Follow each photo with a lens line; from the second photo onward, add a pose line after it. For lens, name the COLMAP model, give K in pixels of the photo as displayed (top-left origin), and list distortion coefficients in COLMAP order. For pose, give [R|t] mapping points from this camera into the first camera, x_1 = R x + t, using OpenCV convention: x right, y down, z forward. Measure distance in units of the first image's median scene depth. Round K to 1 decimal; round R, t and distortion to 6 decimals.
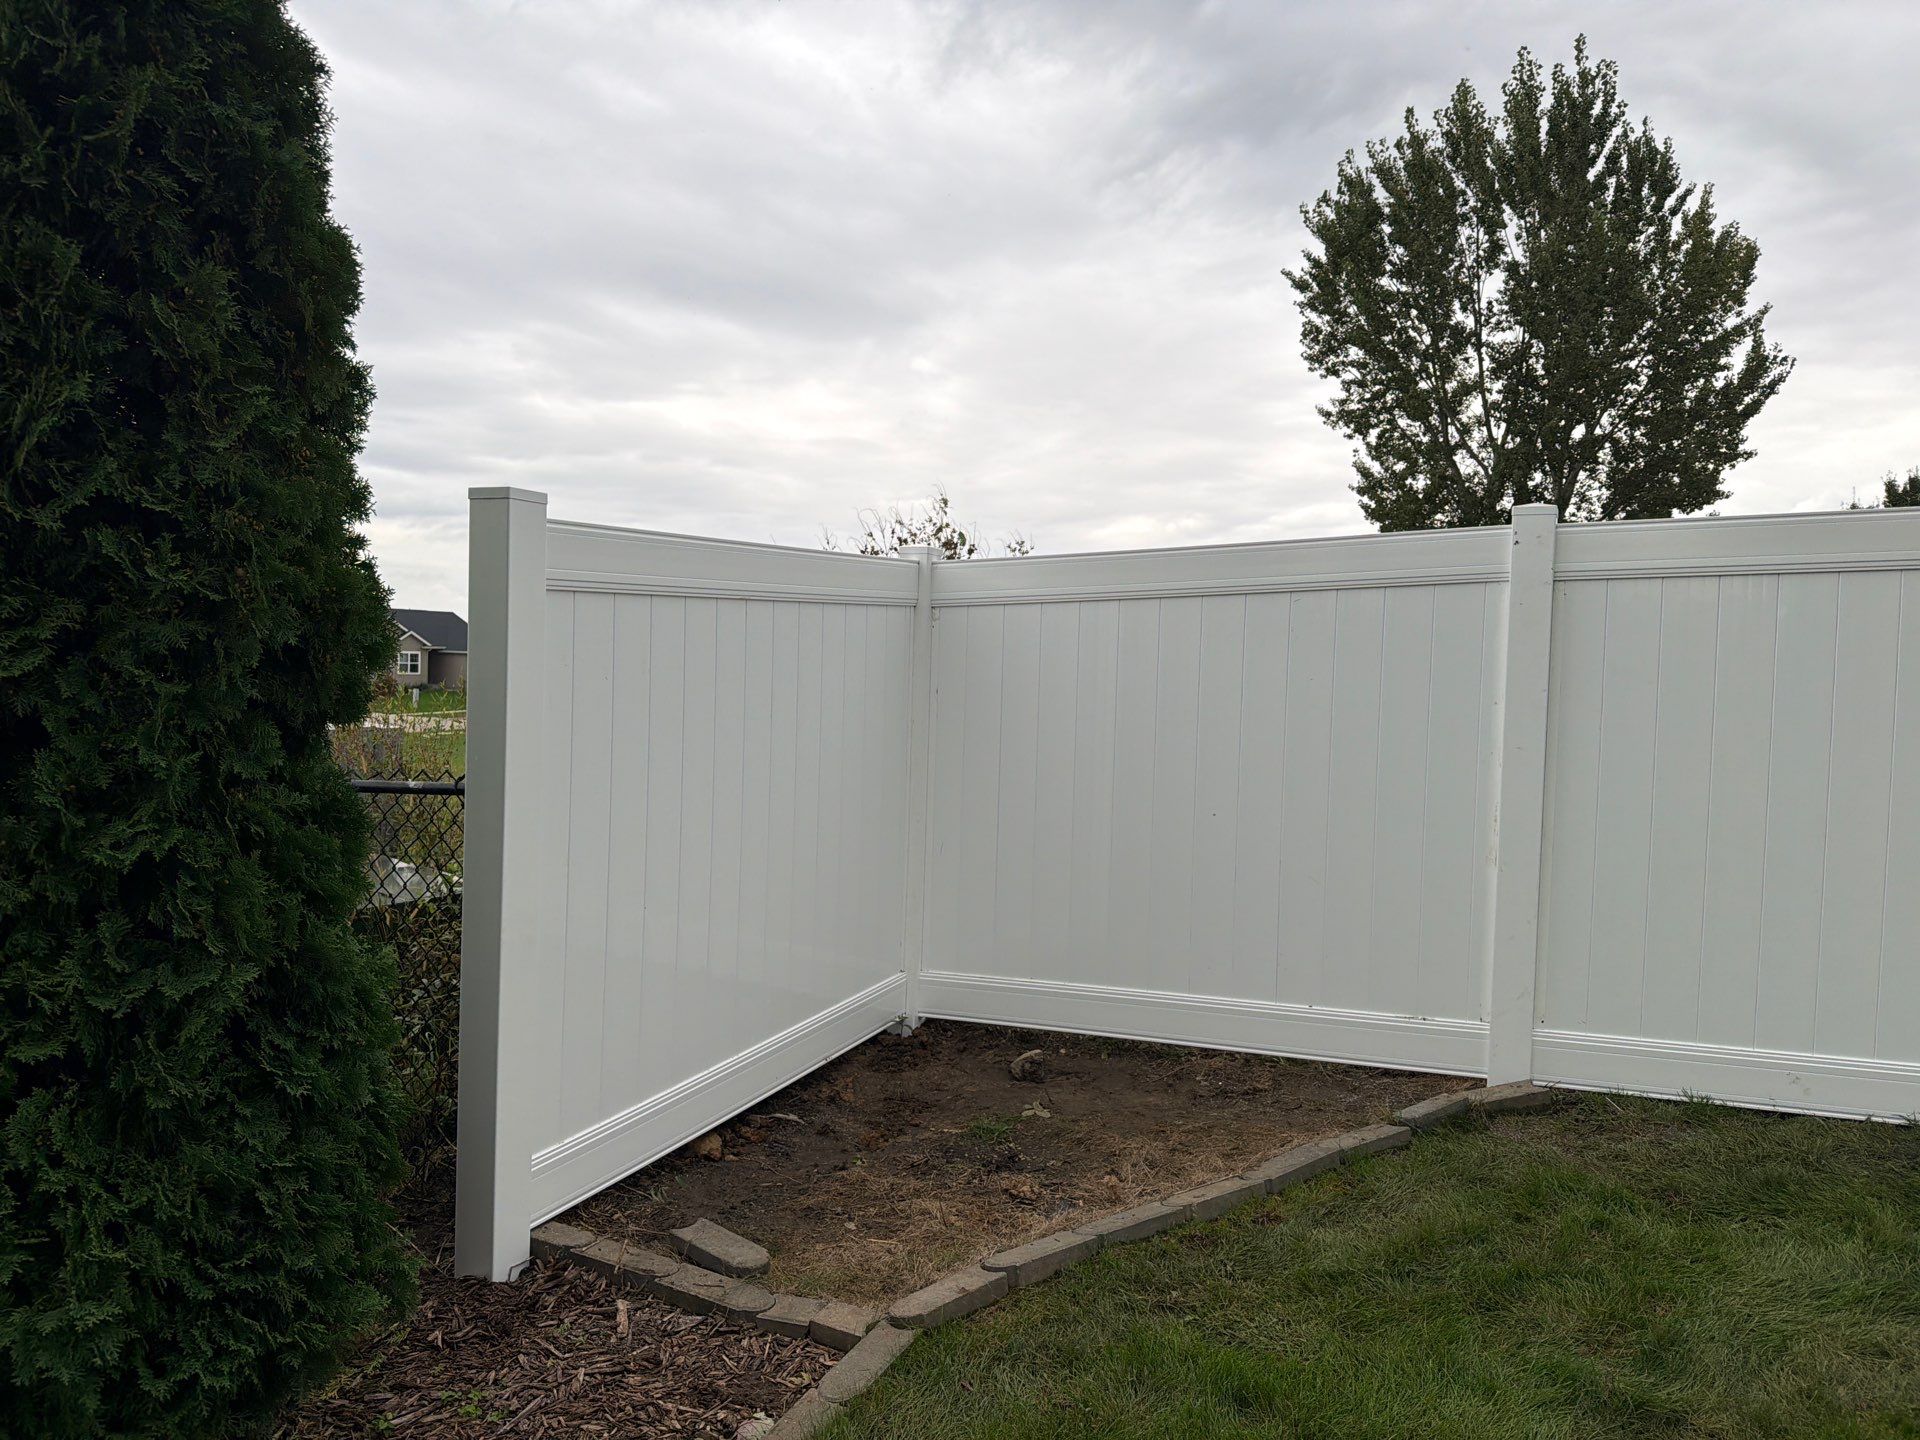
lens RADIAL K [[1373.3, 0, 953.0], [0, 1373.3, 700.0], [0, 0, 1]] dist [0.068644, -0.063315]
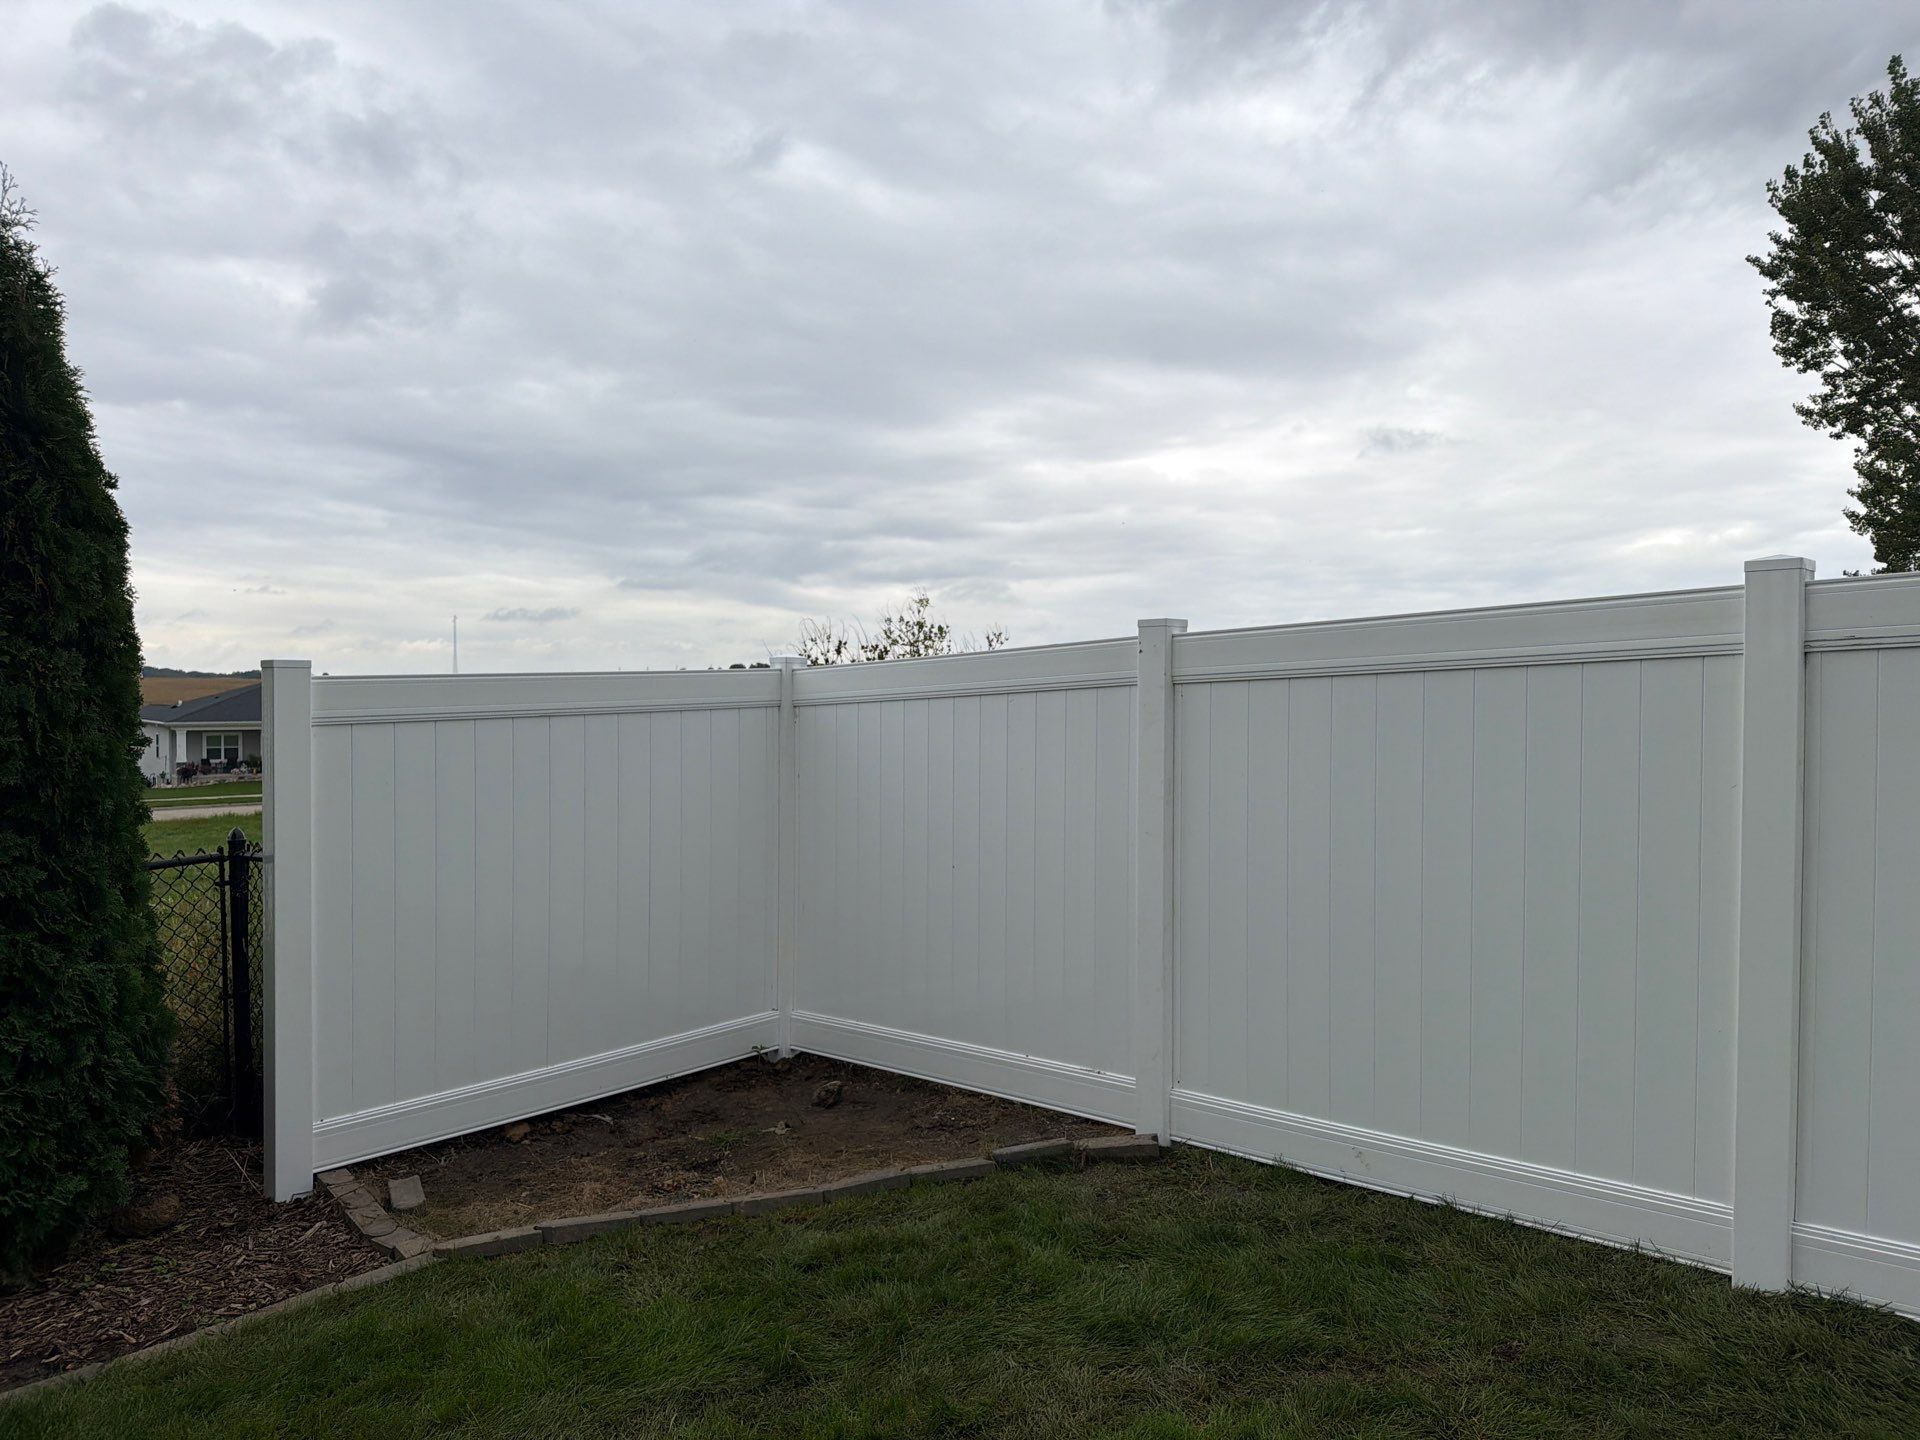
lens RADIAL K [[1373.3, 0, 953.3], [0, 1373.3, 717.9], [0, 0, 1]] dist [0.068644, -0.063315]
pose [[0.930958, -0.022174, -0.364453, 0.547523], [0.015302, 0.999647, -0.021733, -0.029803], [0.364806, 0.014656, 0.930968, -0.070611]]
